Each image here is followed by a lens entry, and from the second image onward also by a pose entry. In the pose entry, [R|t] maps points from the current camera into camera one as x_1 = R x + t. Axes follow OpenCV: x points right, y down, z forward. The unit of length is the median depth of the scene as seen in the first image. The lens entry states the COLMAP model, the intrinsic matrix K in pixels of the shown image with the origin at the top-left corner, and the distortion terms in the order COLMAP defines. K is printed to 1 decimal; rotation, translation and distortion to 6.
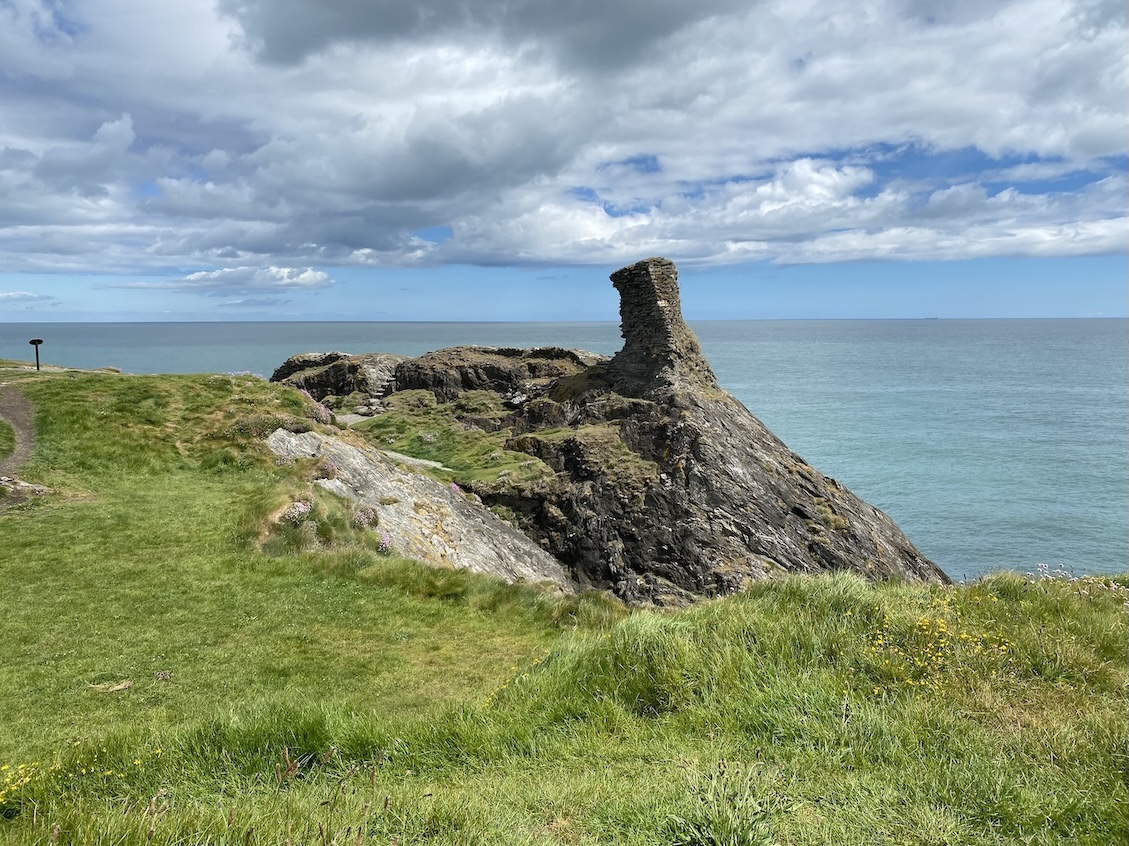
lens RADIAL K [[857.9, 0, 564.5], [0, 857.9, 423.0], [0, 0, 1]] dist [0.095279, -0.069374]
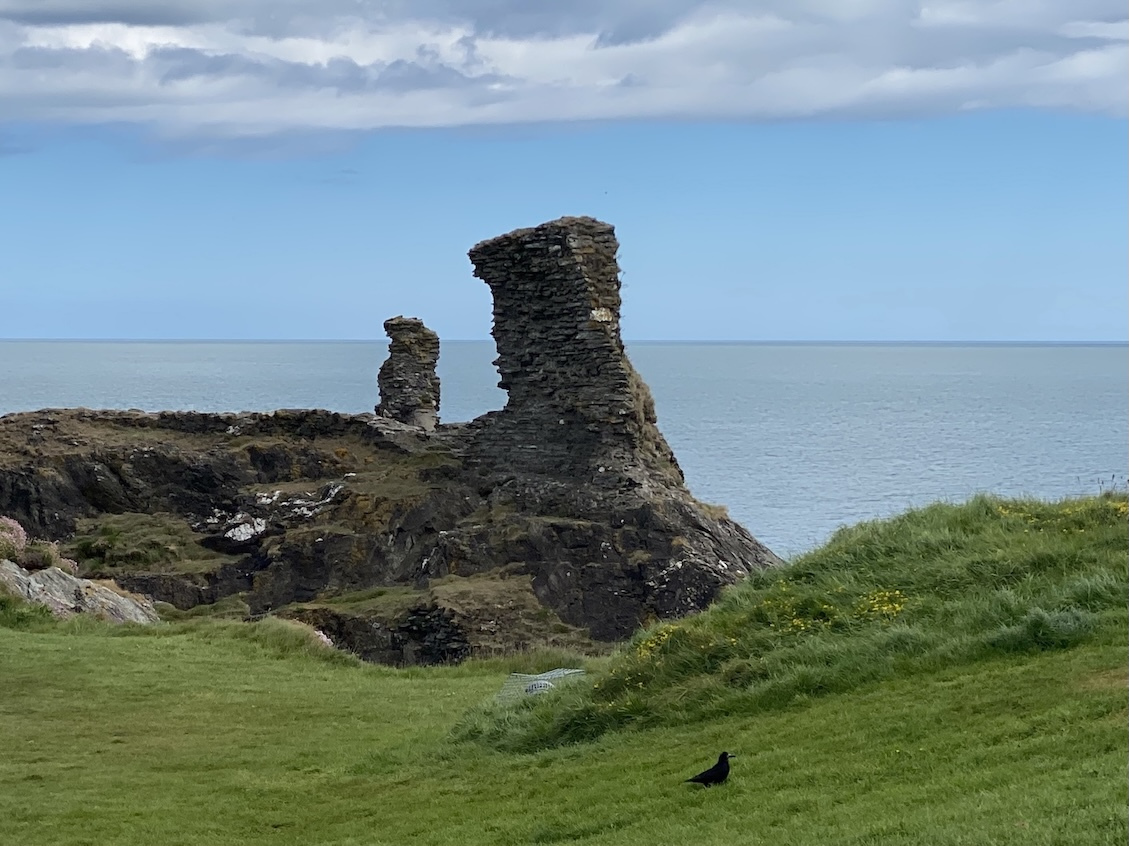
lens RADIAL K [[3345.4, 0, 564.5], [0, 3345.4, 423.0], [0, 0, 1]] dist [0.020790, 0.087195]
pose [[0.961971, -0.000924, 0.273150, -0.384828], [0.026343, 0.995647, -0.089406, 0.078180], [-0.271878, 0.093201, 0.957808, -0.699797]]
